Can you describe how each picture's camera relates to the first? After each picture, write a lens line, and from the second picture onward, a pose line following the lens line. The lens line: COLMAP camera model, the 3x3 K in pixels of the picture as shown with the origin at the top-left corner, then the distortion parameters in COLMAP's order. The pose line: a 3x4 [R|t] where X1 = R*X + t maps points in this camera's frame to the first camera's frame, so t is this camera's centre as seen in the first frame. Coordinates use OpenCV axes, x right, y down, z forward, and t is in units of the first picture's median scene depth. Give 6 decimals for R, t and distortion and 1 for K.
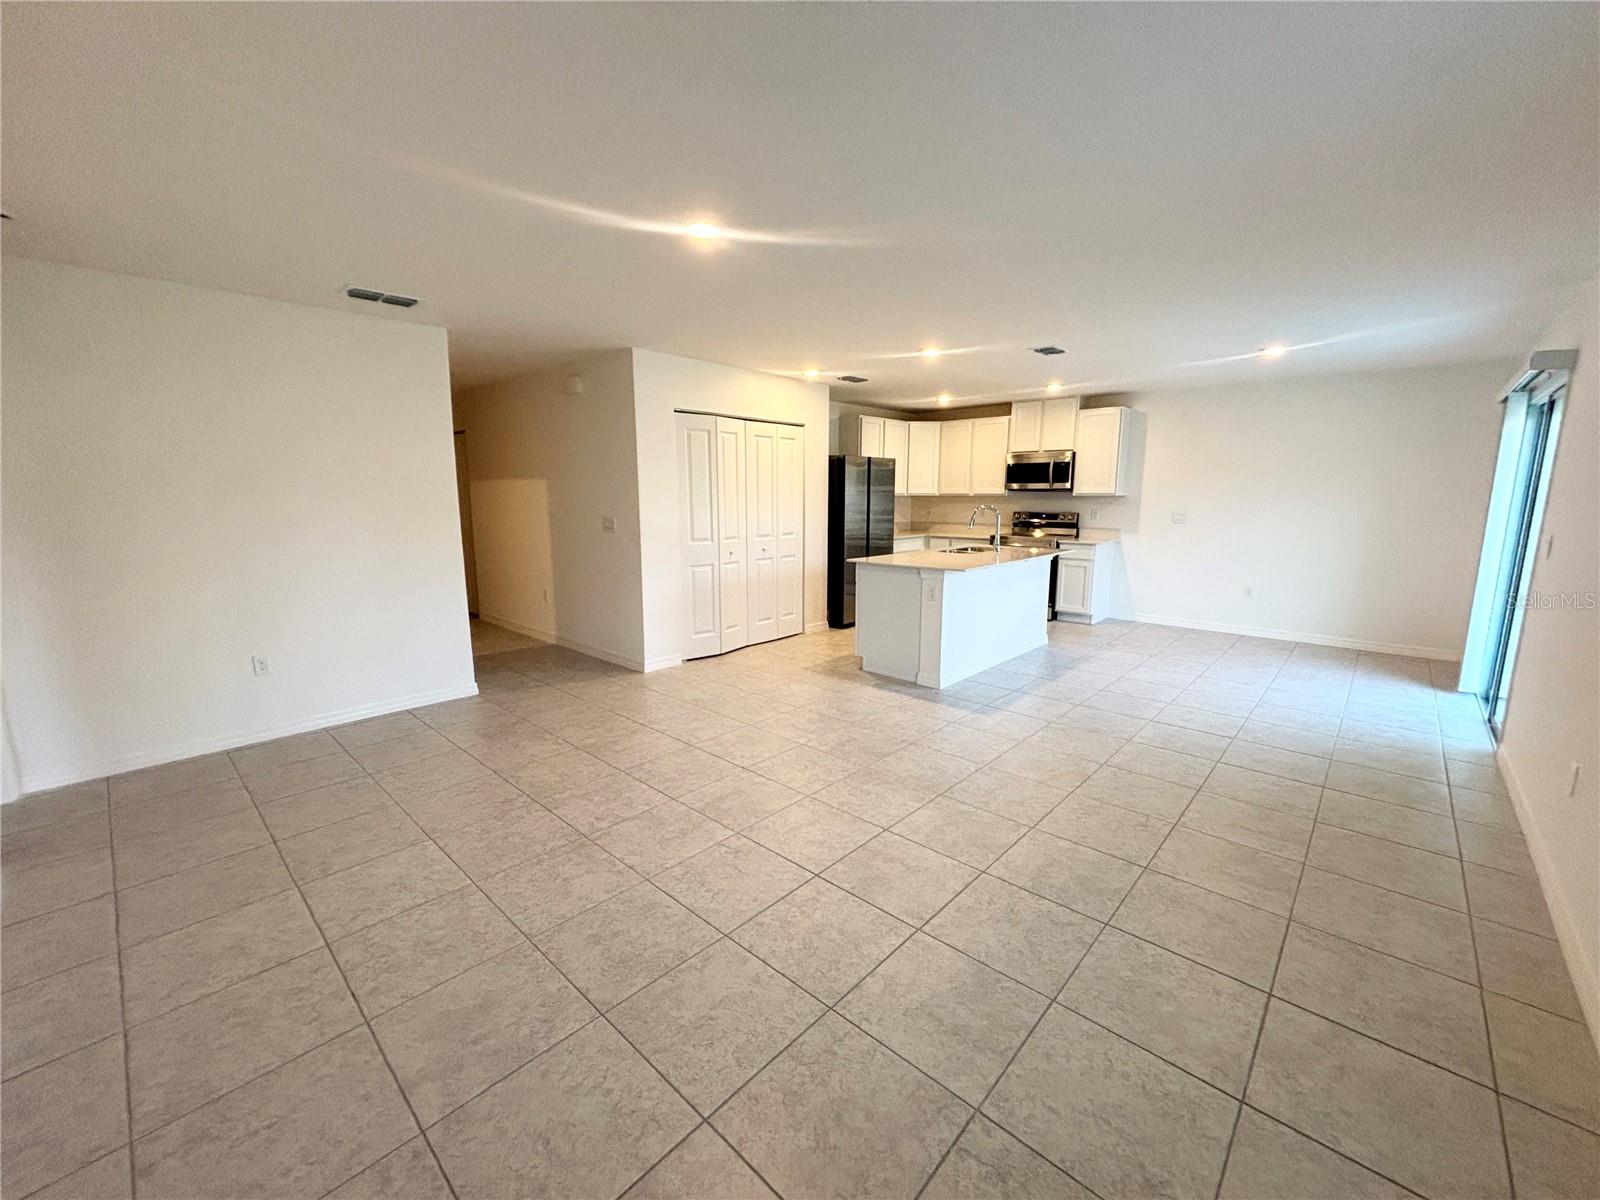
lens RADIAL K [[643.3, 0, 806.2], [0, 643.3, 601.7], [0, 0, 1]] dist [0.004488, 0.000491]
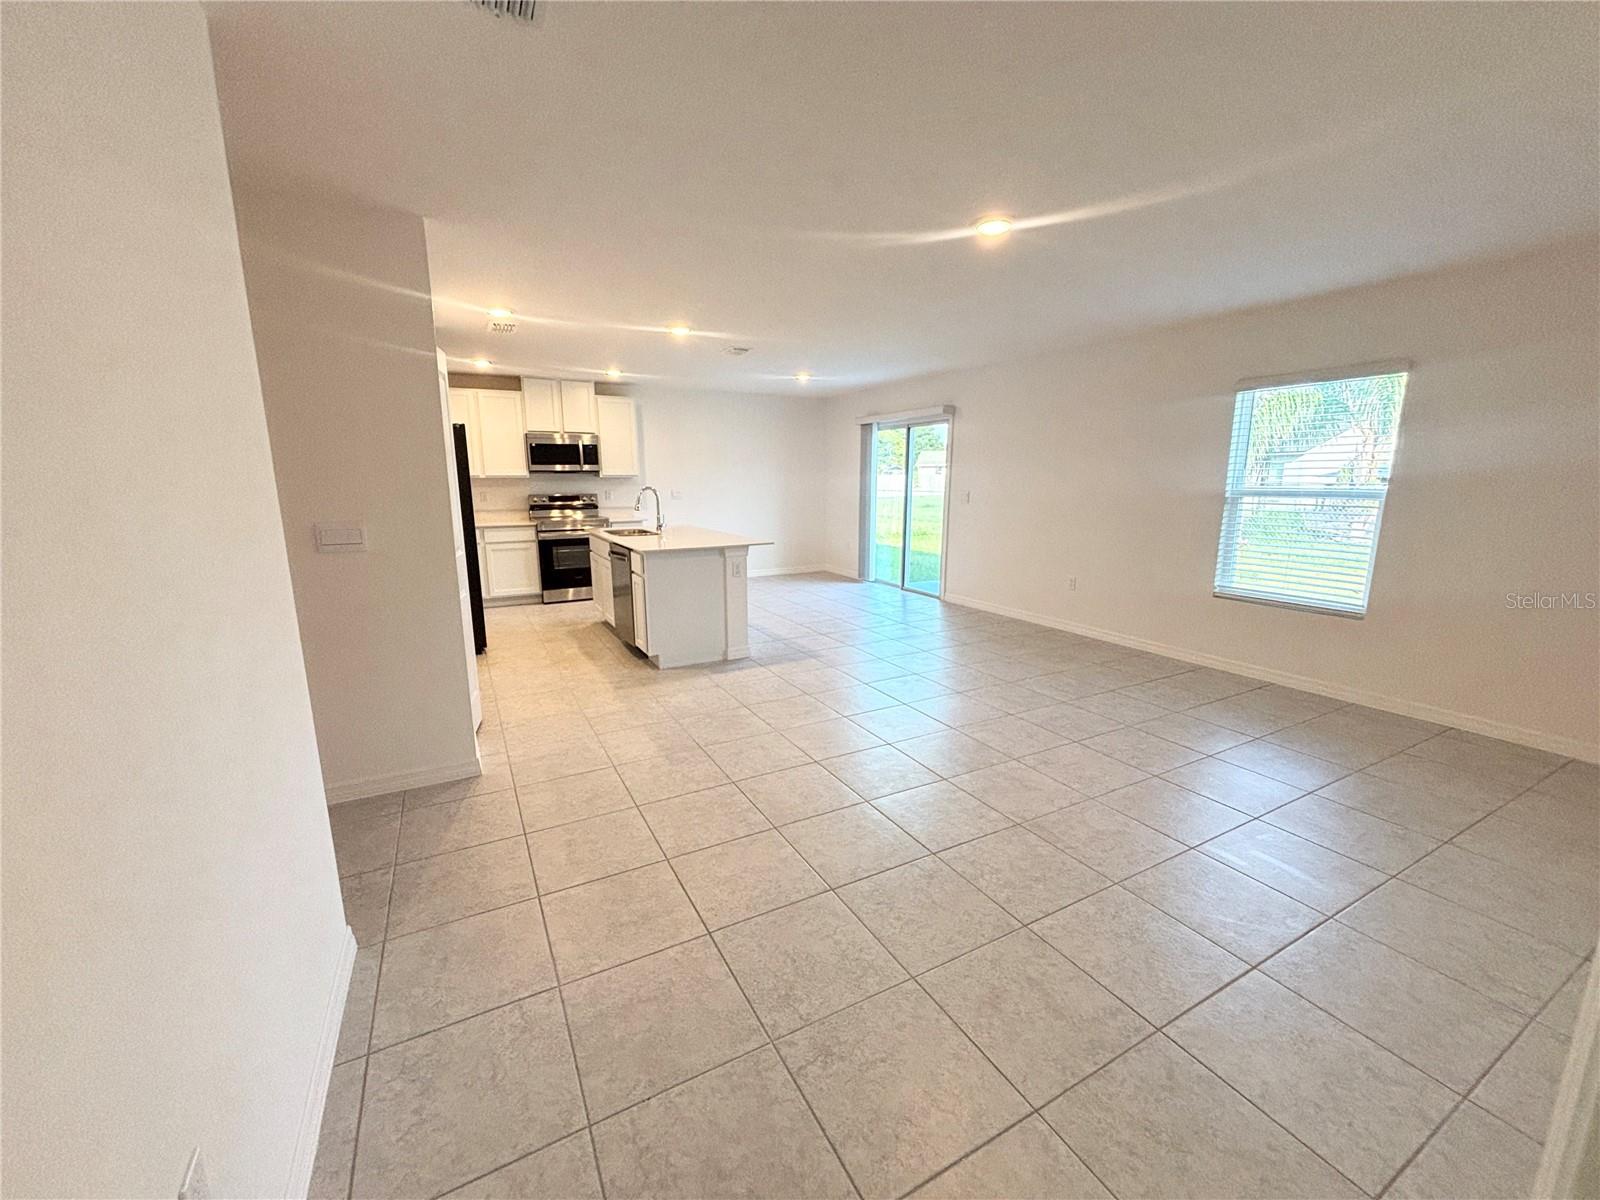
lens RADIAL K [[643.3, 0, 802.3], [0, 643.3, 597.9], [0, 0, 1]] dist [0.004488, 0.000491]
pose [[0.326586, -0.181879, 0.927503, -0.475460], [0.164200, 0.977307, 0.133828, -0.057577], [-0.930795, 0.108589, 0.349039, 0.340604]]
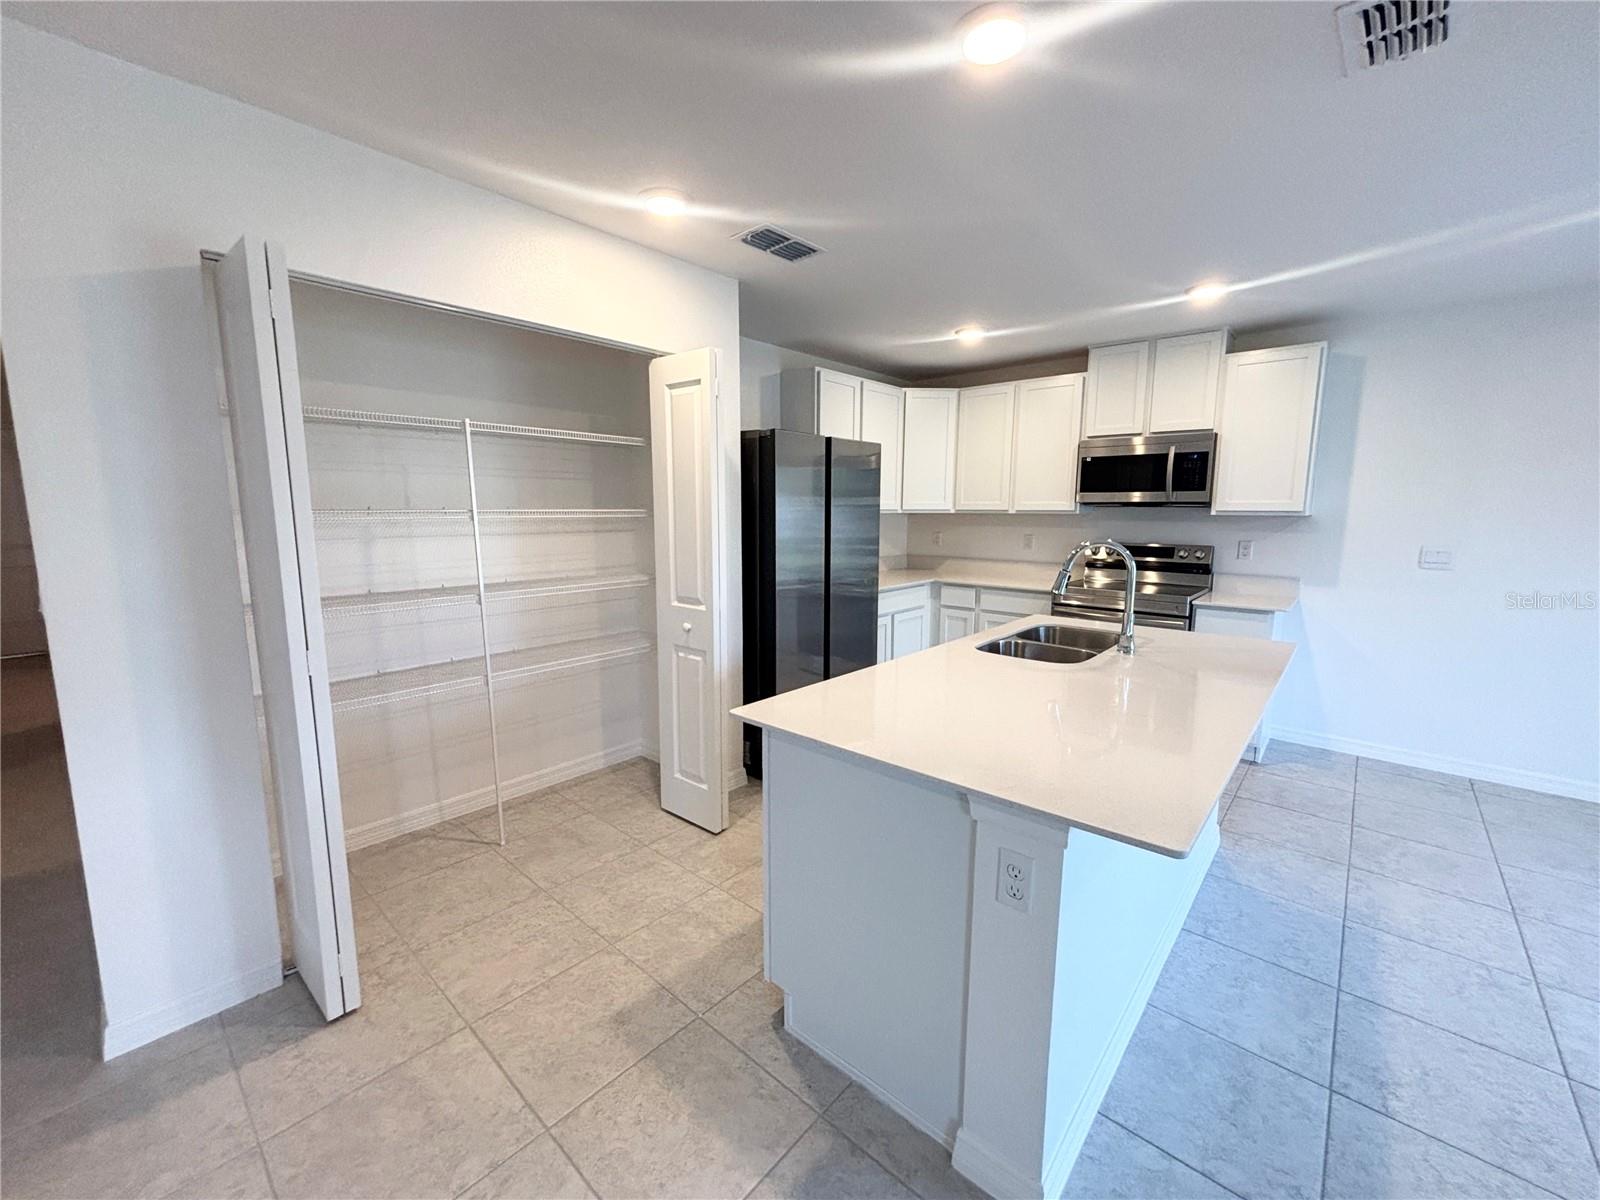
lens RADIAL K [[643.3, 0, 810.7], [0, 643.3, 600.1], [0, 0, 1]] dist [0.004488, 0.000491]
pose [[0.999680, 0.000601, 0.025303, 0.065722], [0.000030, 0.999689, -0.024929, -0.078378], [-0.025310, 0.024921, 0.999369, 0.461671]]
